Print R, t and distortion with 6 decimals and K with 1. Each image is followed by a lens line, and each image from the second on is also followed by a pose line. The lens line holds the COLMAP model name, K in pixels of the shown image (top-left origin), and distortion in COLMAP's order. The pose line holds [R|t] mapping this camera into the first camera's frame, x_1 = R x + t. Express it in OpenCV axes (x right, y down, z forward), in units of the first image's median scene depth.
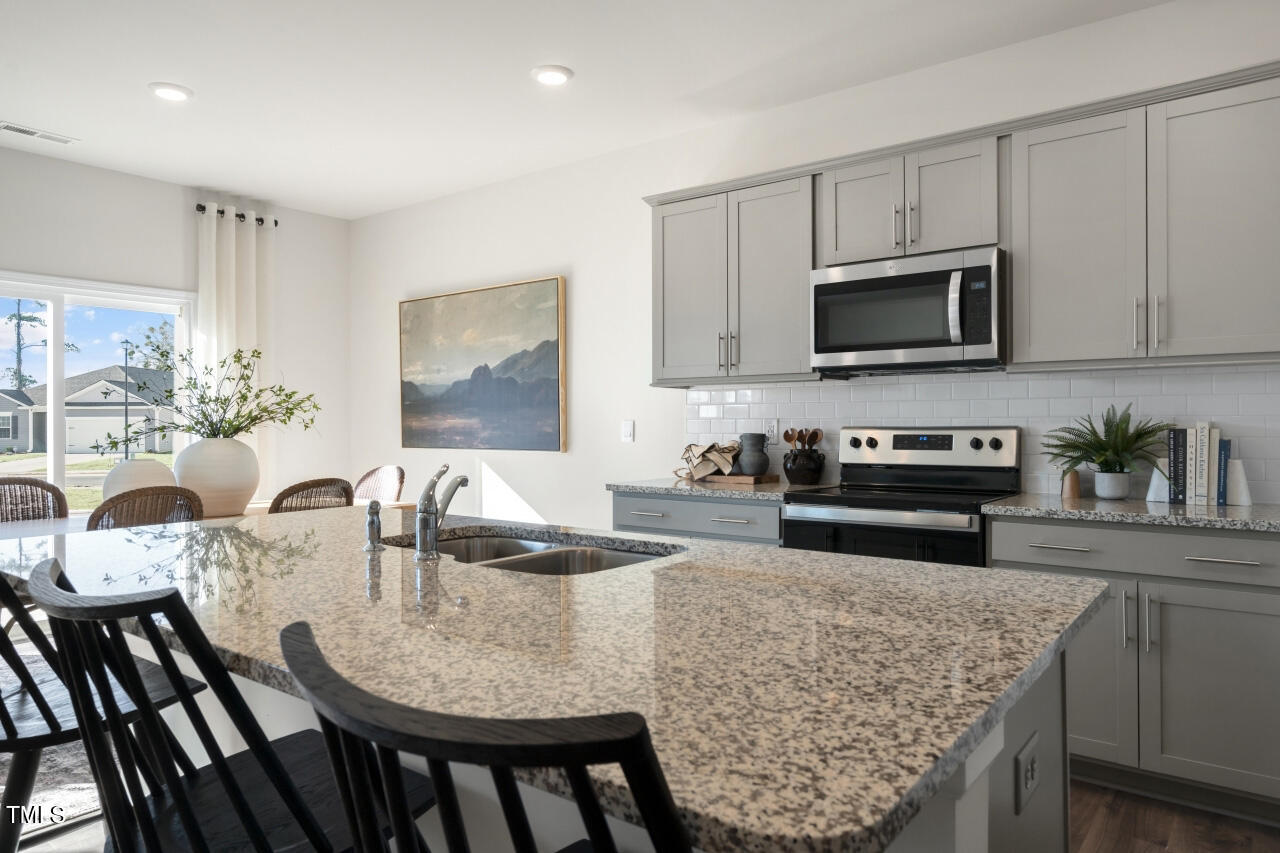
lens RADIAL K [[809.0, 0, 638.4], [0, 809.0, 422.6], [0, 0, 1]] dist [-0.011549, -0.001978]
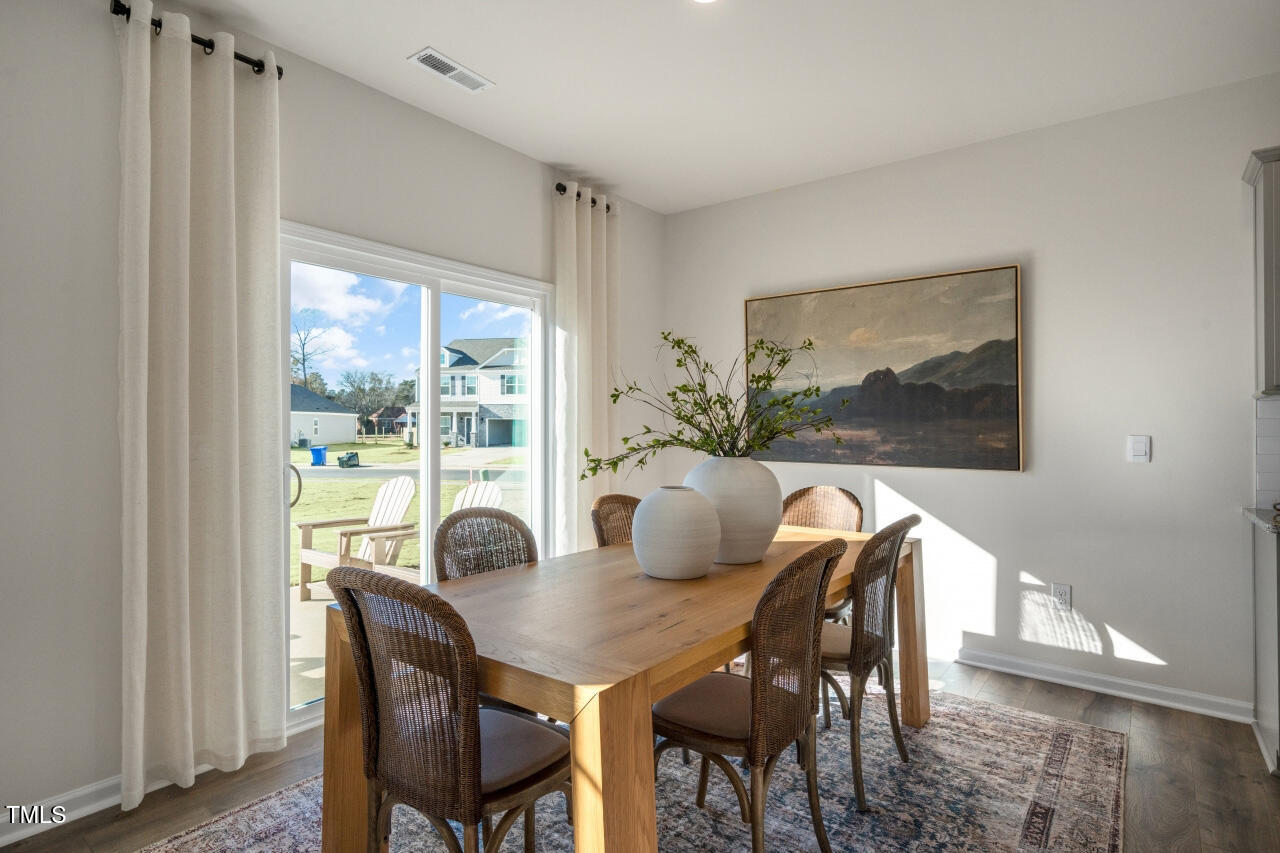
lens RADIAL K [[663.6, 0, 640.4], [0, 663.6, 424.9], [0, 0, 1]] dist [0.003893, 0.001479]
pose [[0.999754, 0.011464, -0.018986, -0.465479], [-0.011588, 0.999912, -0.006445, -0.003222], [0.018910, 0.006664, 0.999799, 0.290042]]
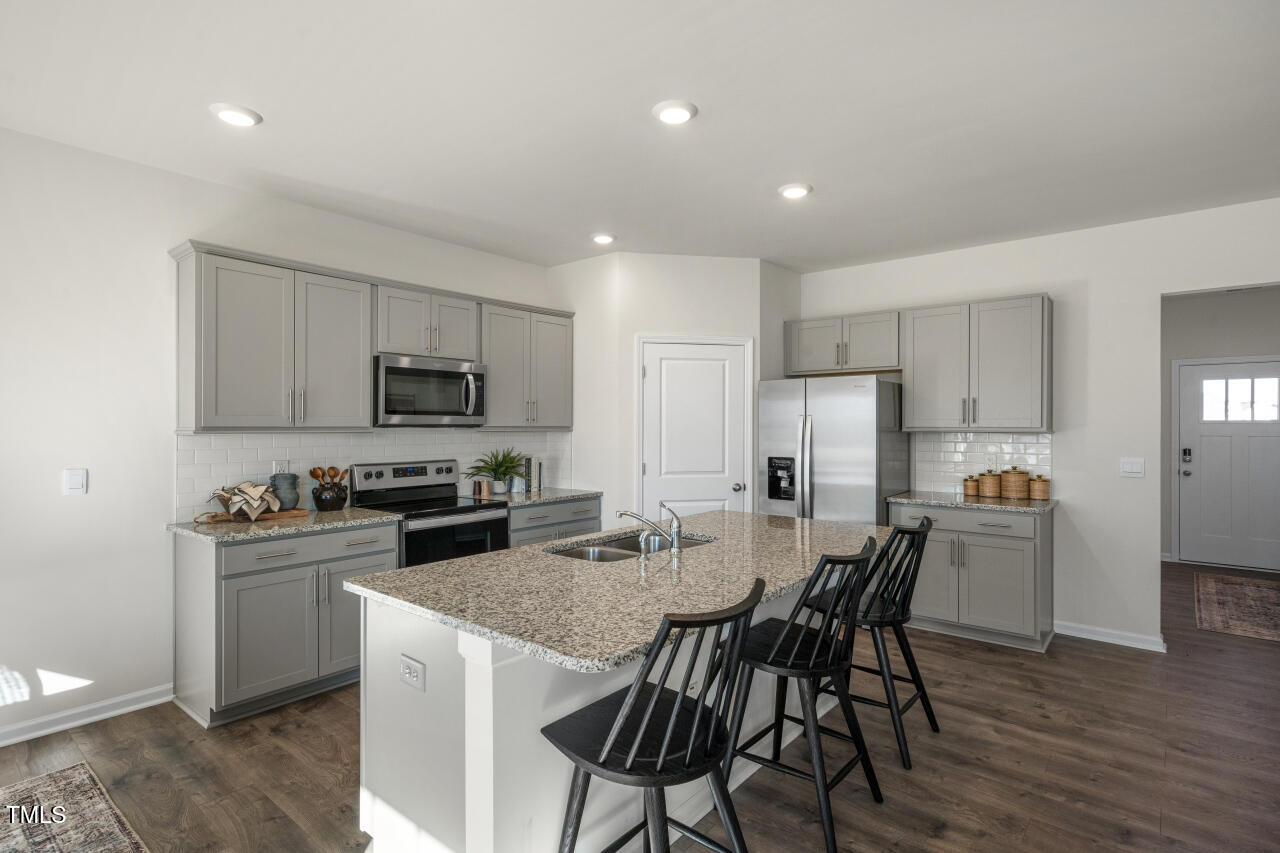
lens RADIAL K [[644.0, 0, 638.7], [0, 644.0, 427.7], [0, 0, 1]] dist [0.001772, -0.000792]
pose [[0.014229, 0.004604, 0.999888, -0.619554], [0.002160, 0.999987, -0.004636, -0.037963], [-0.999896, 0.002226, 0.014219, 0.373113]]
